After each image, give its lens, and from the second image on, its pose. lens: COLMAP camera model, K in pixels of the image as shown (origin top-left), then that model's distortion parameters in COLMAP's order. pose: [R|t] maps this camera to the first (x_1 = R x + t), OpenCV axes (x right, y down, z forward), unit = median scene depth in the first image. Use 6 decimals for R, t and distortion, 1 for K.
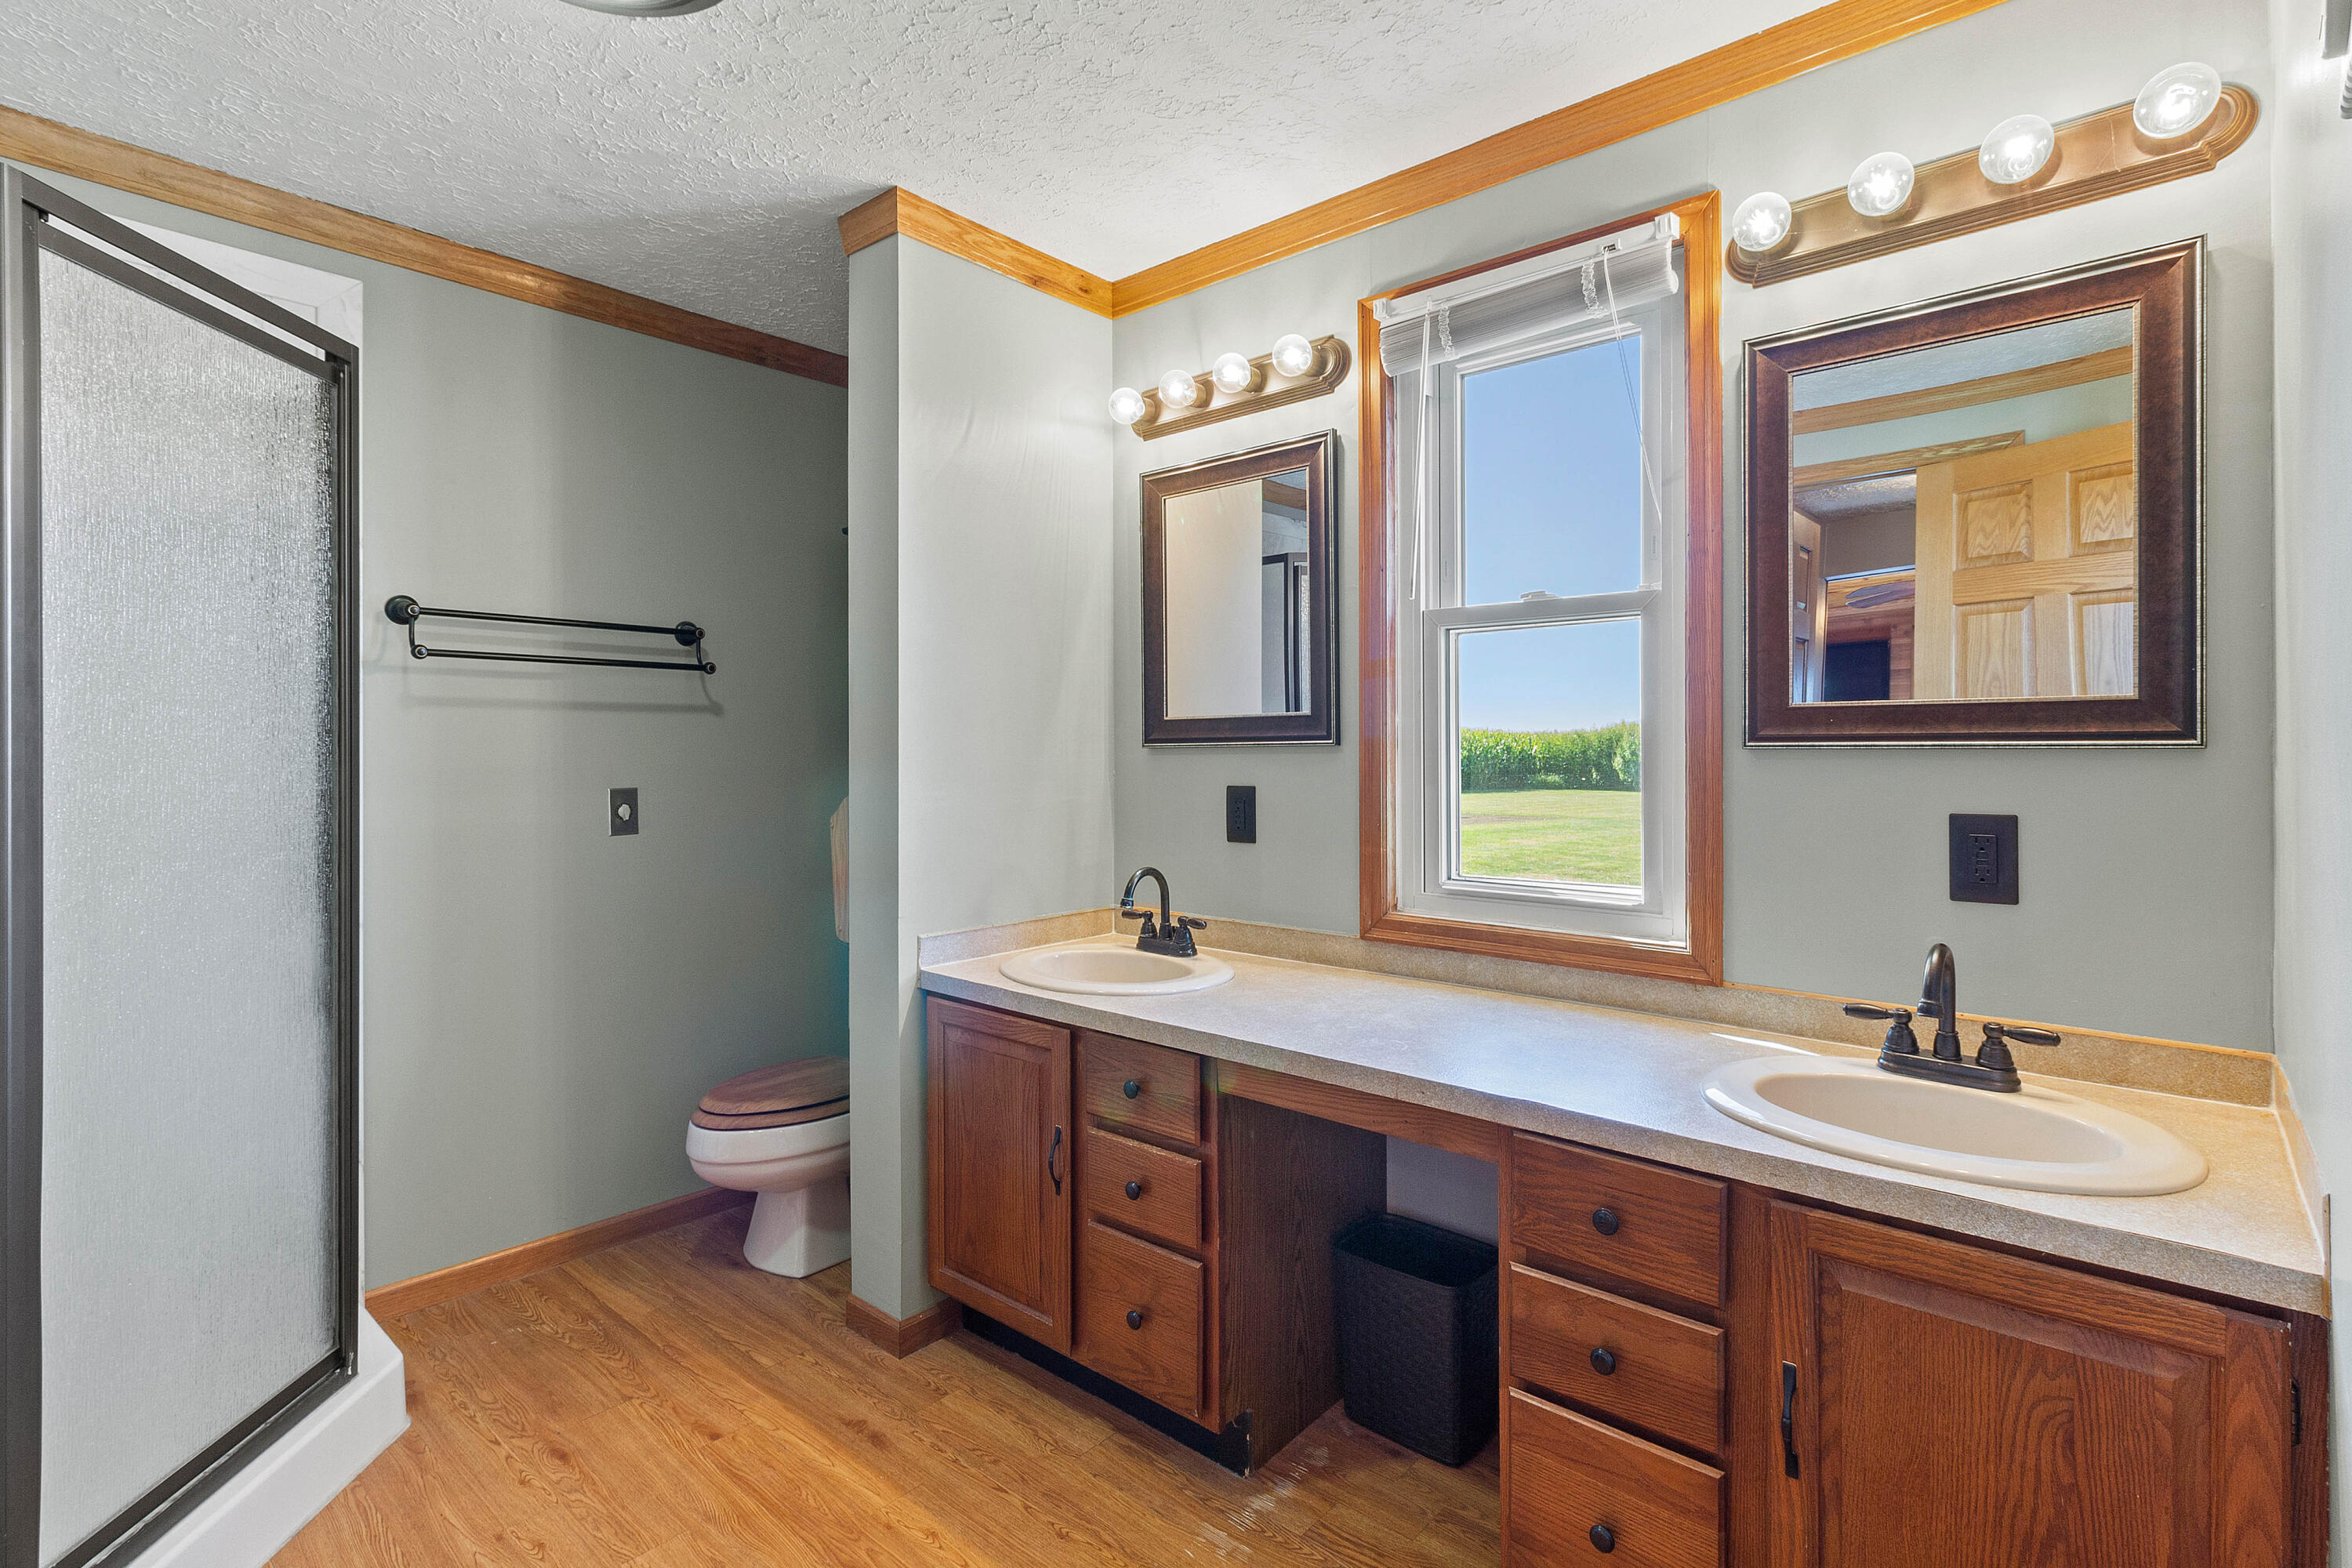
lens RADIAL K [[1121.9, 0, 1179.6], [0, 1121.9, 764.1], [0, 0, 1]] dist [0.000747, 0.001056]
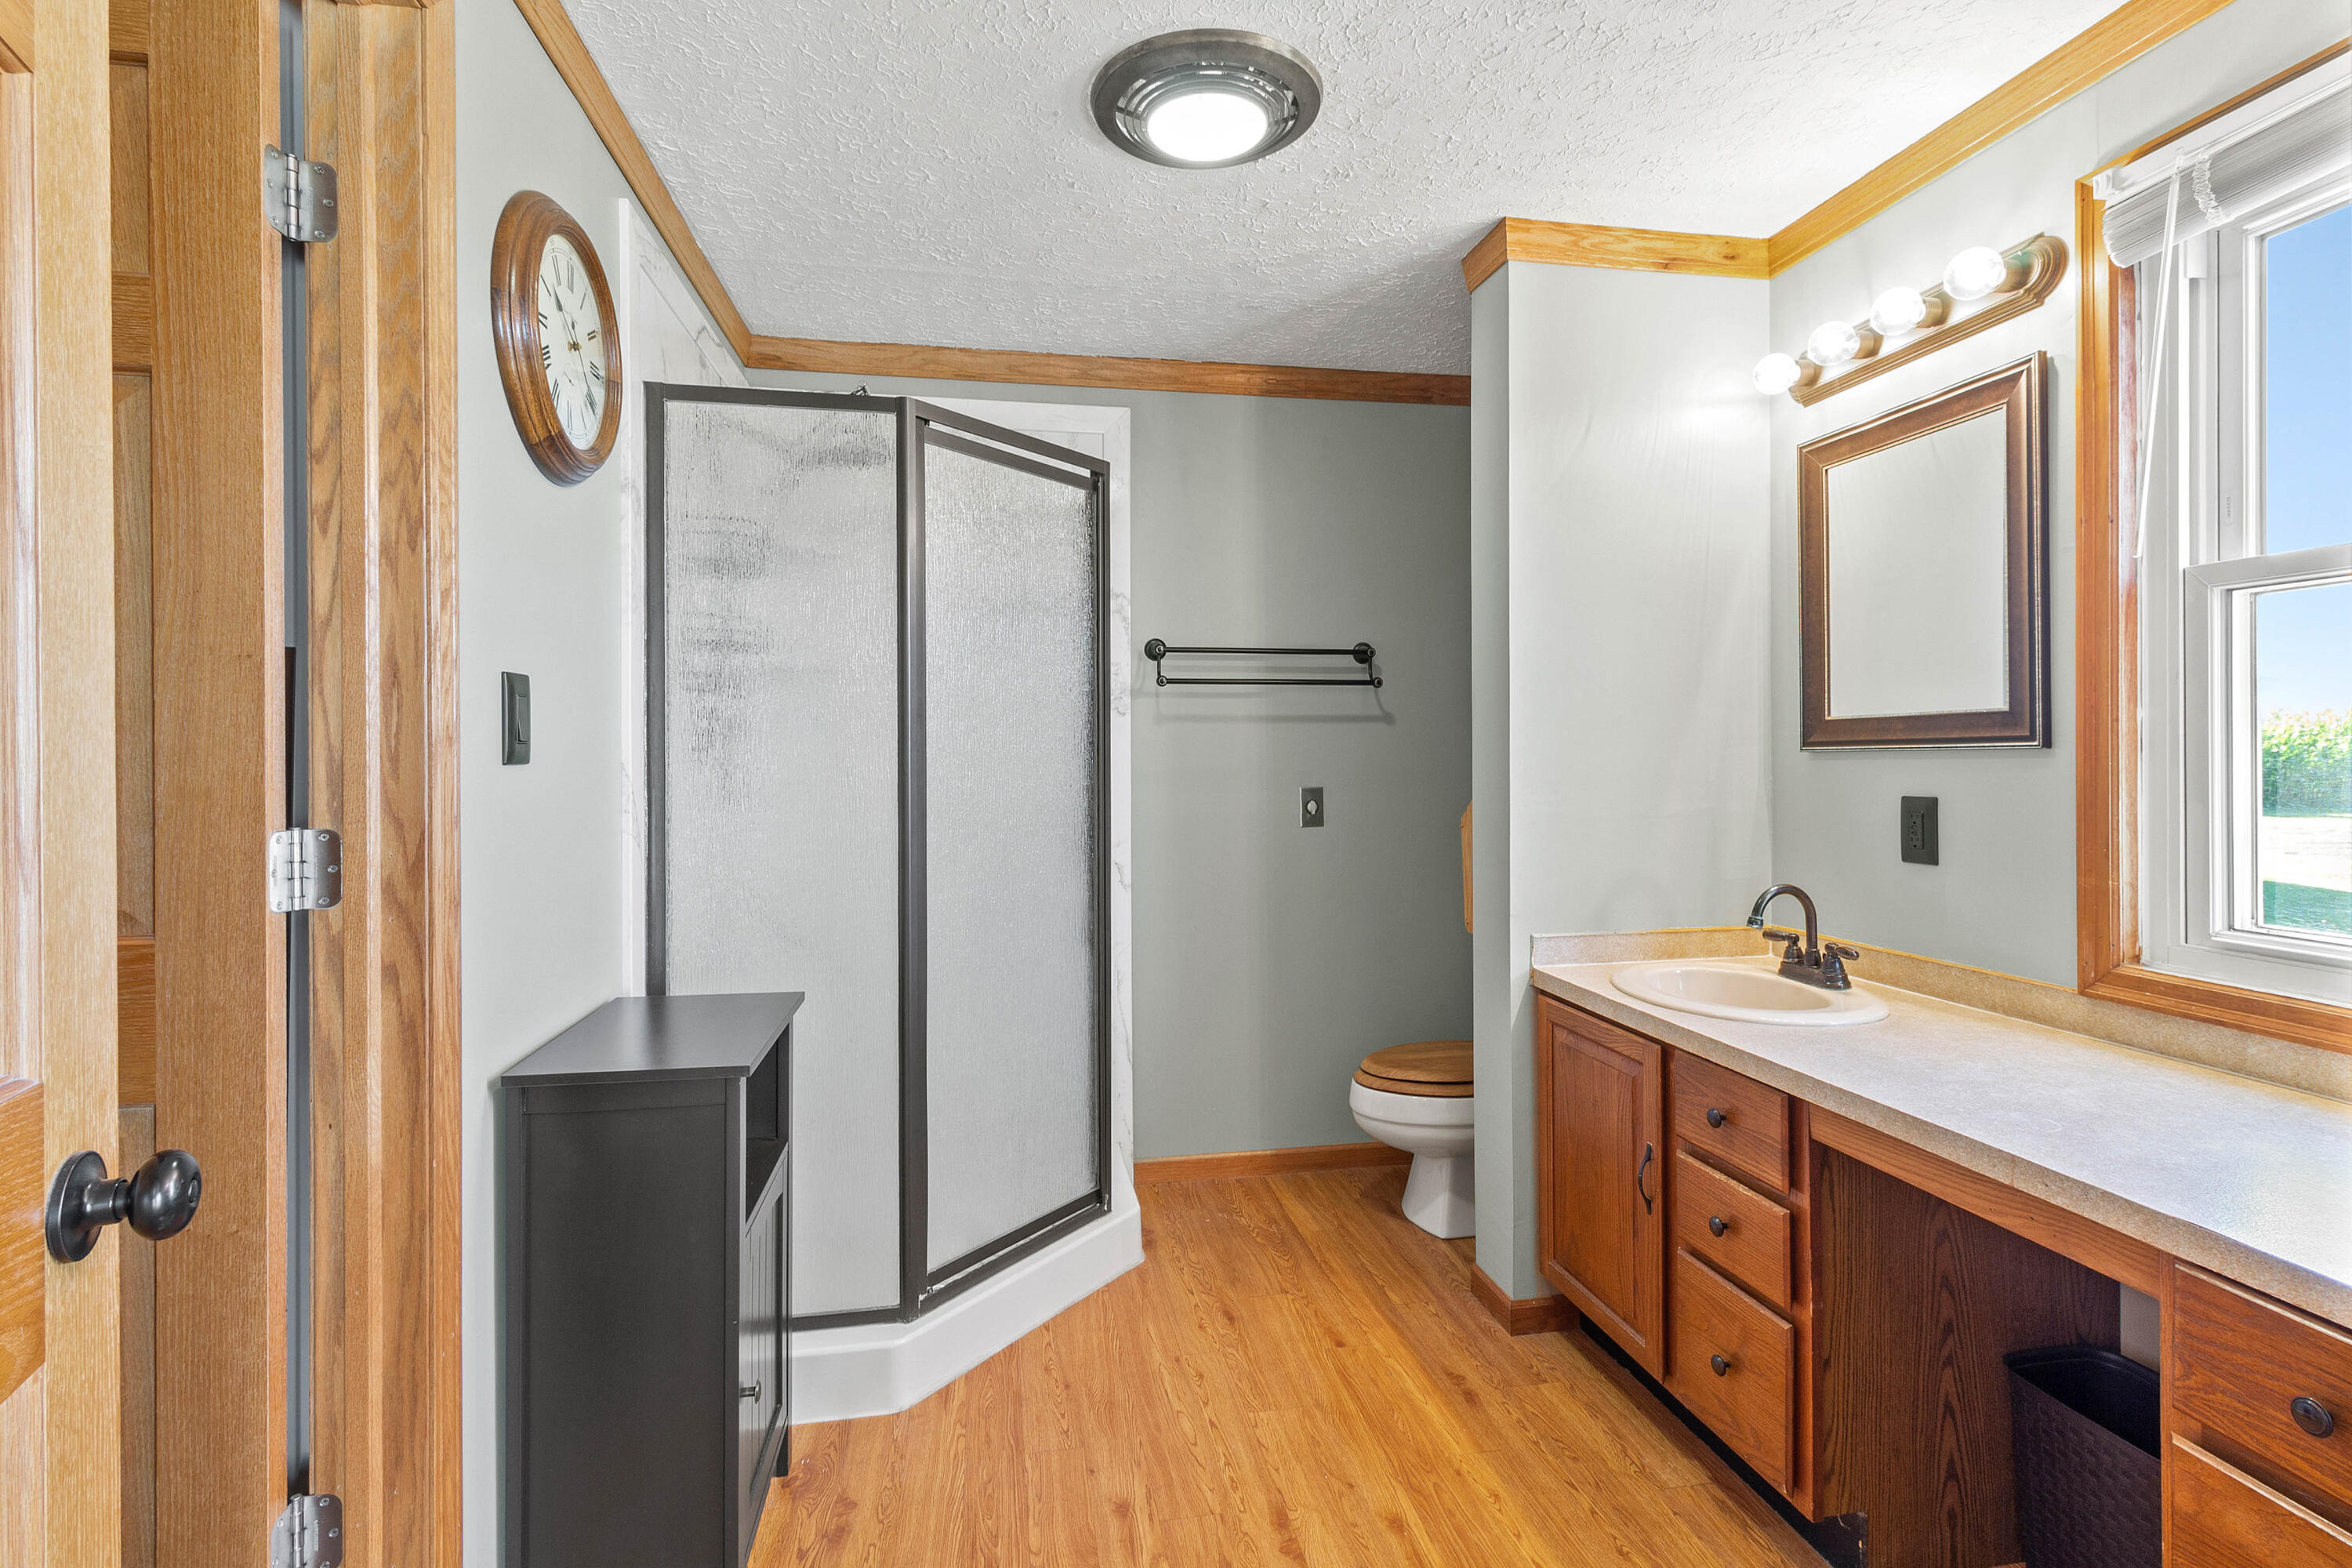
lens RADIAL K [[1121.9, 0, 1183.9], [0, 1121.9, 773.1], [0, 0, 1]] dist [0.000747, 0.001056]
pose [[0.775928, 0.007891, -0.630772, 0.173529], [-0.003761, 0.999962, 0.007883, -0.002924], [0.630810, -0.003744, 0.775928, -0.004176]]
